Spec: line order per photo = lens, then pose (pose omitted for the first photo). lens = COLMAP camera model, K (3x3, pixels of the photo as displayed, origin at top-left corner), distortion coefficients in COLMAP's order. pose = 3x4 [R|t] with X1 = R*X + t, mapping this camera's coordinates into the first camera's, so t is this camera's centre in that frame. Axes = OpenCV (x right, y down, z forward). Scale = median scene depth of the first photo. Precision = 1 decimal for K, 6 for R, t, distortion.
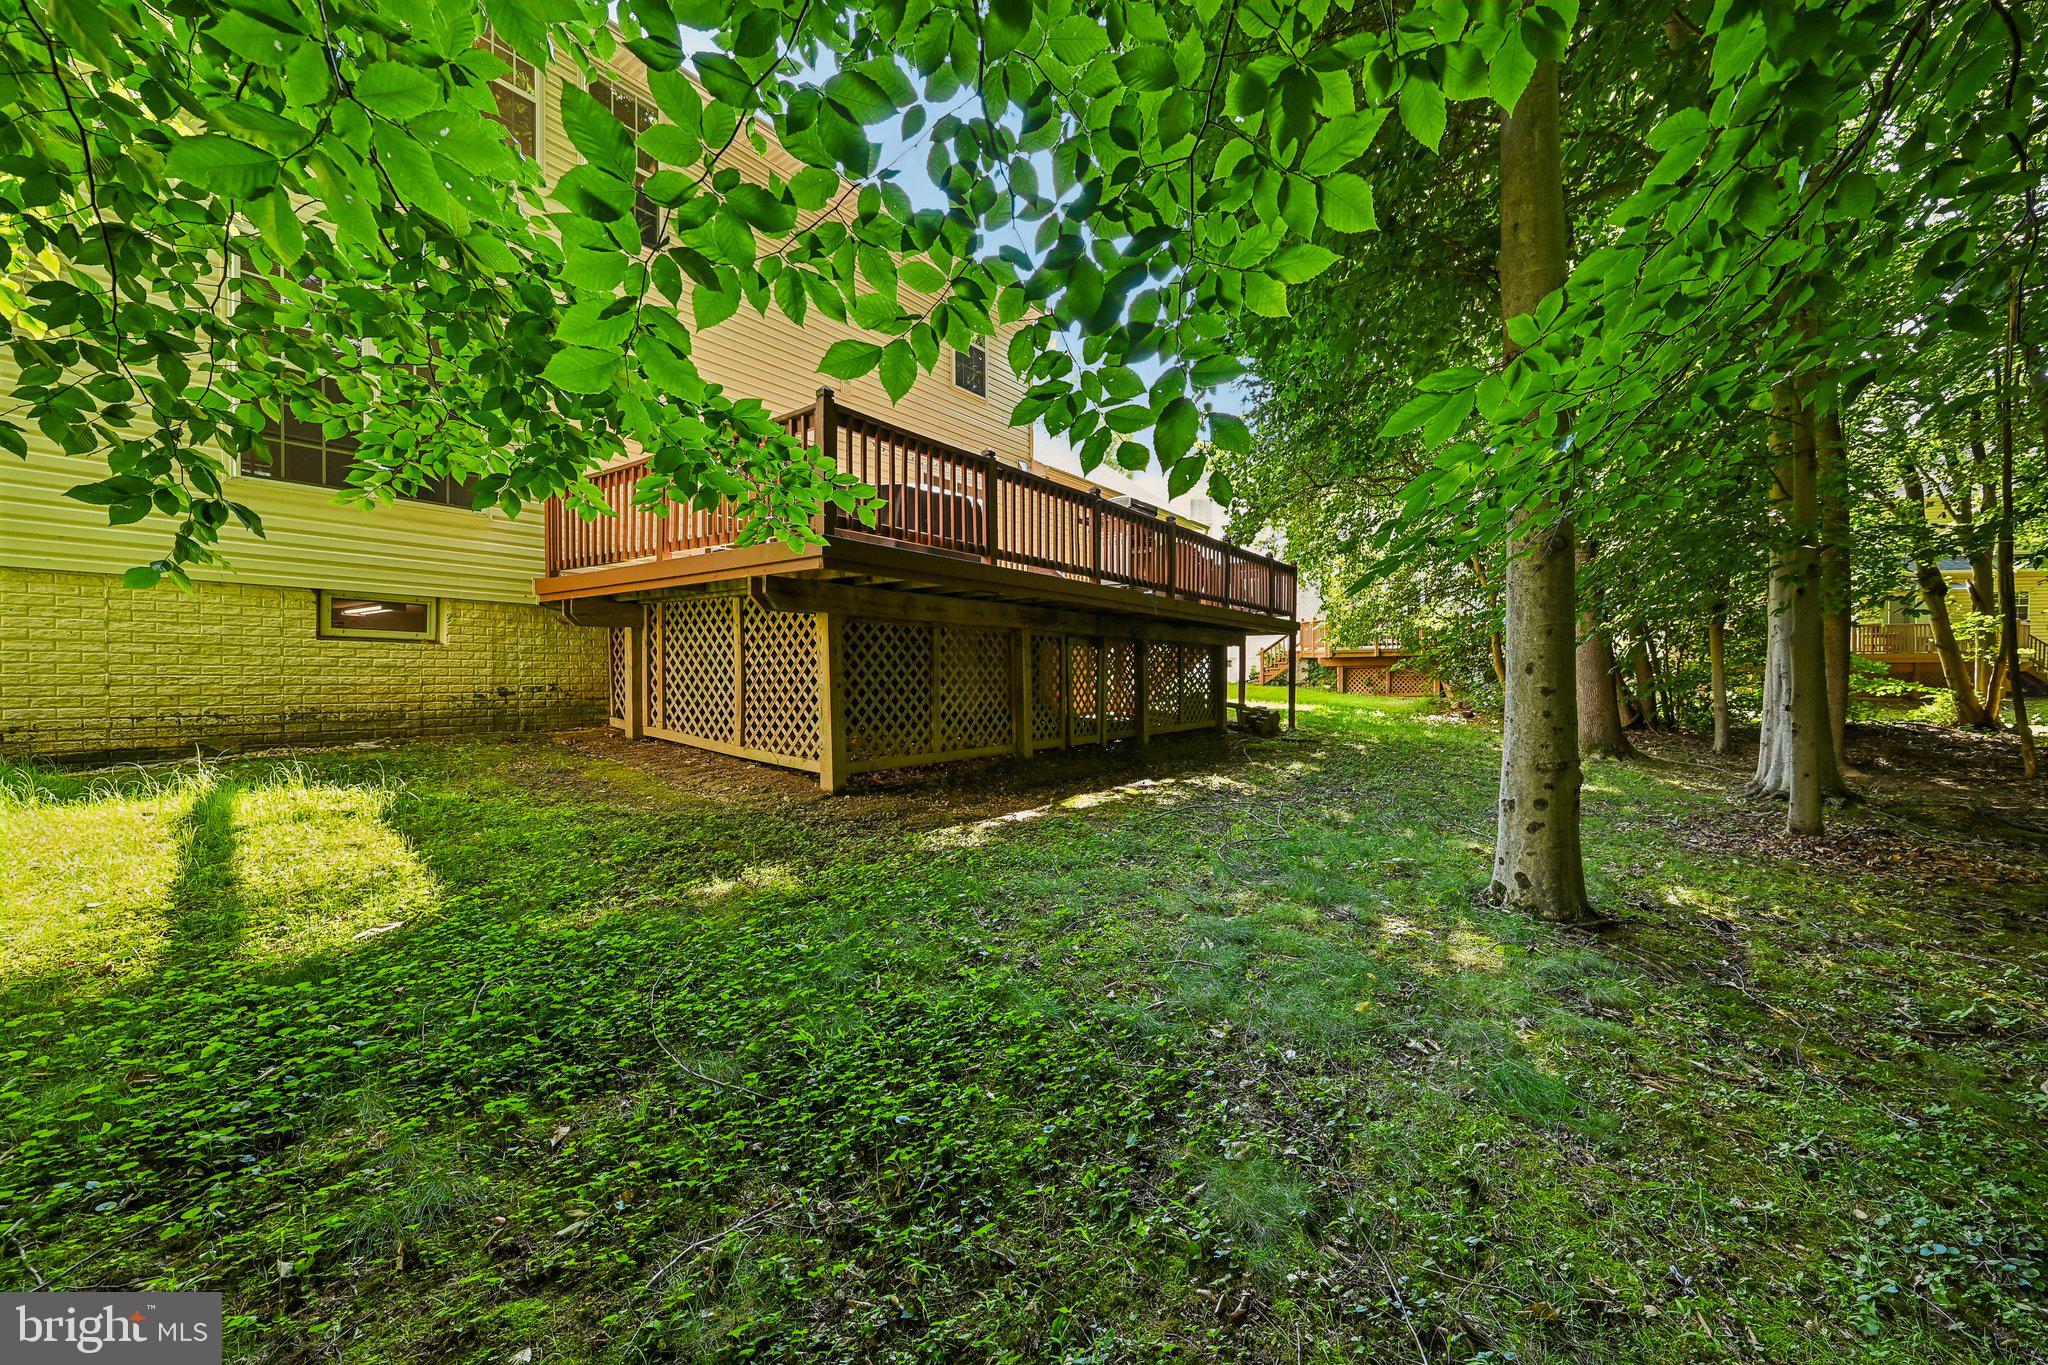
lens RADIAL K [[796.2, 0, 1056.9], [0, 796.2, 696.6], [0, 0, 1]] dist [0.002610, 0.000068]
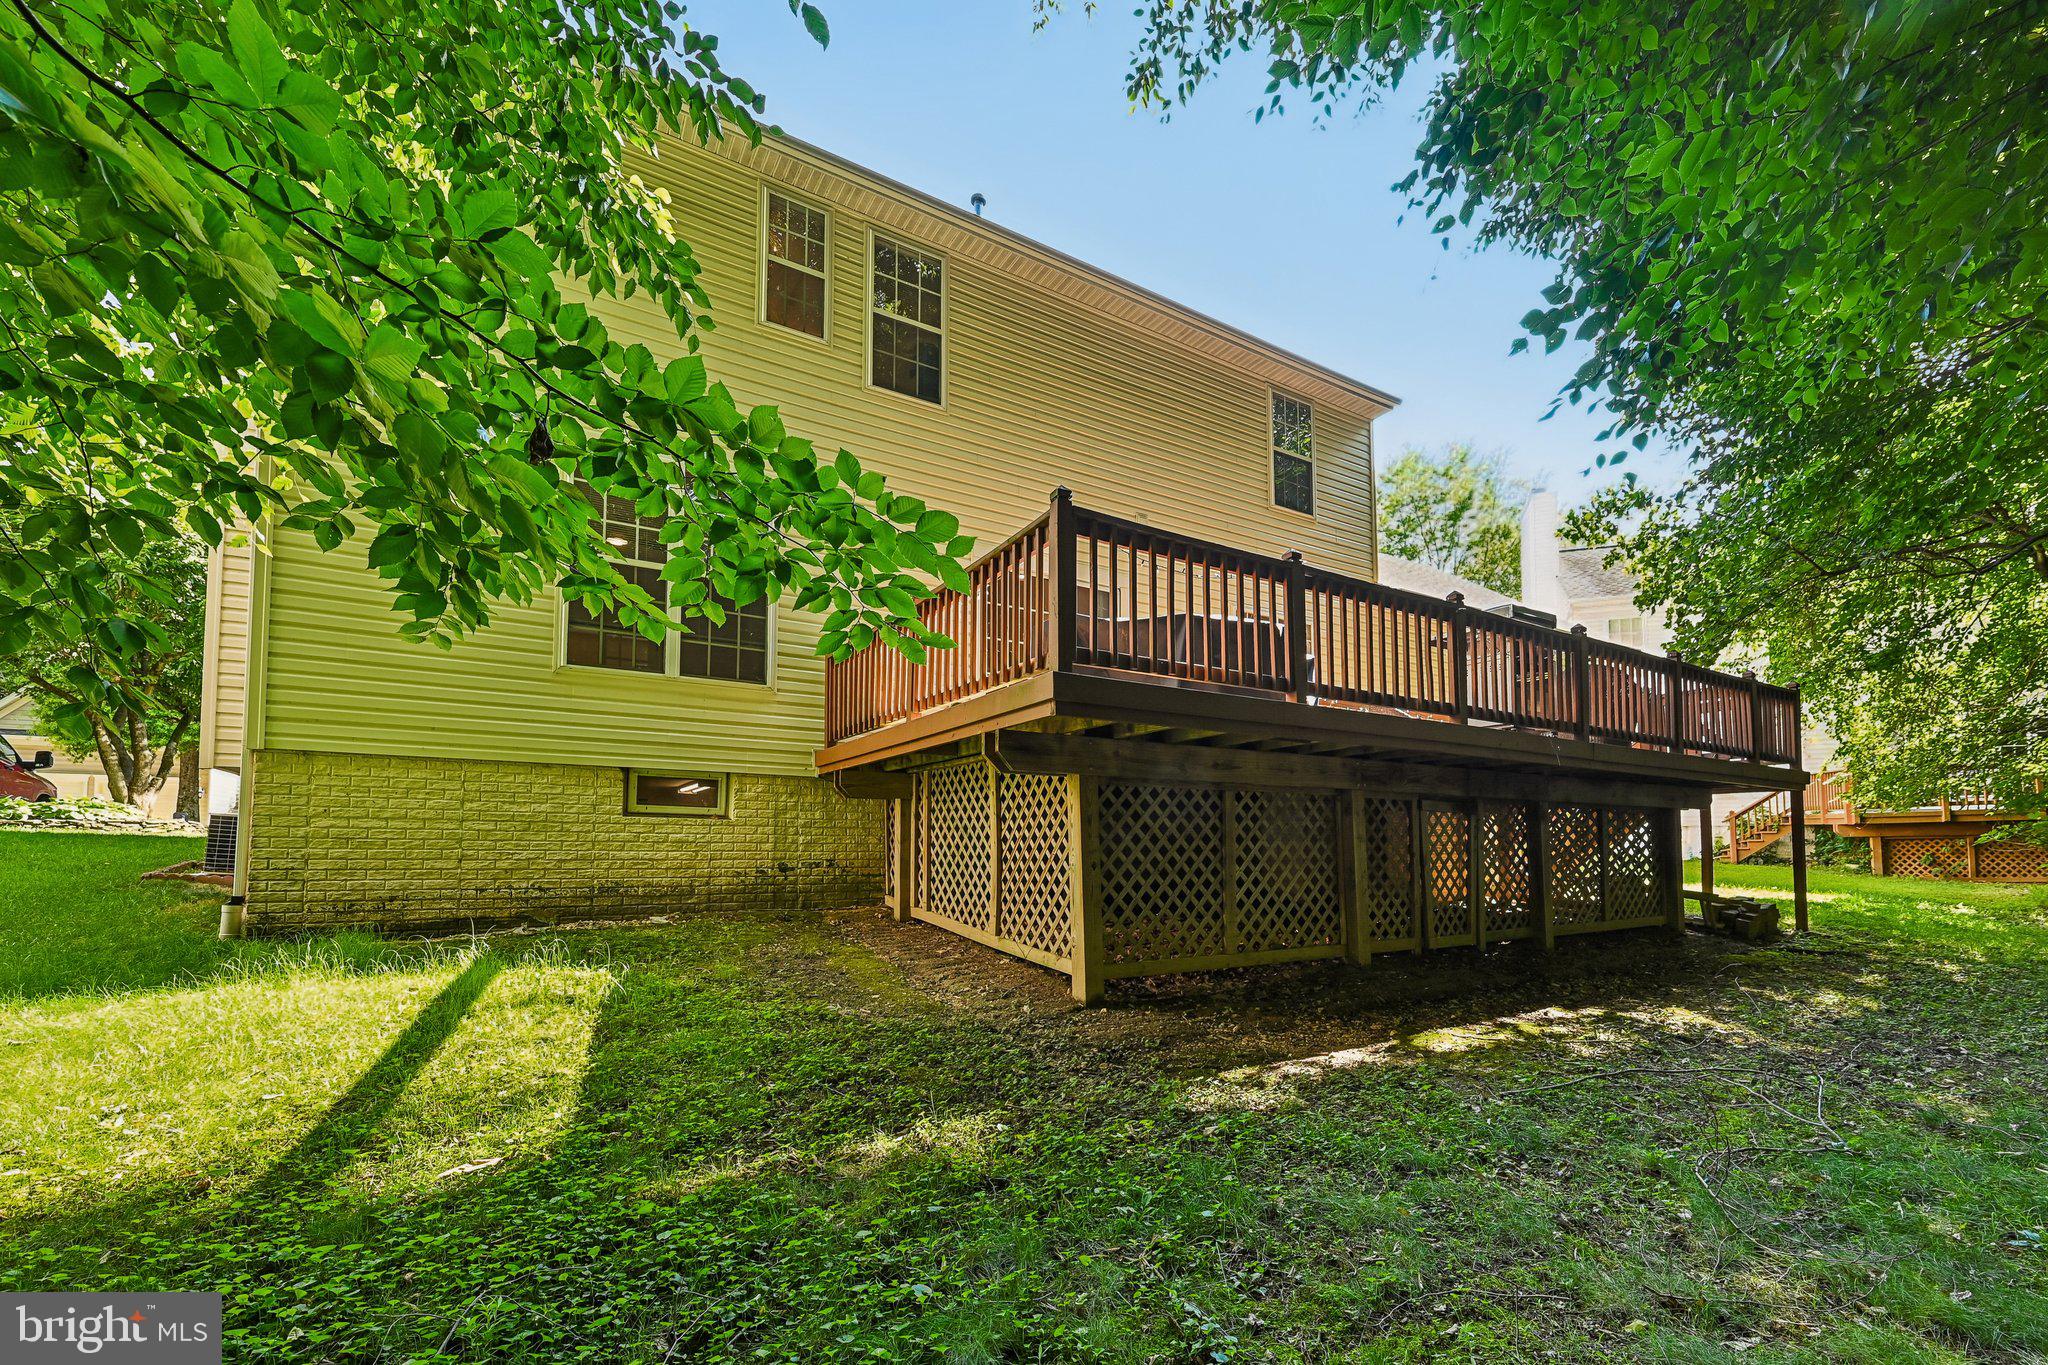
lens RADIAL K [[823.5, 0, 1066.5], [0, 823.5, 799.6], [0, 0, 1]] dist [-0.000918, 0.000026]
pose [[0.913061, -0.021151, -0.407273, 0.030201], [-0.012871, 0.996662, -0.080617, -0.011748], [0.407619, 0.078850, 0.909741, 0.218058]]
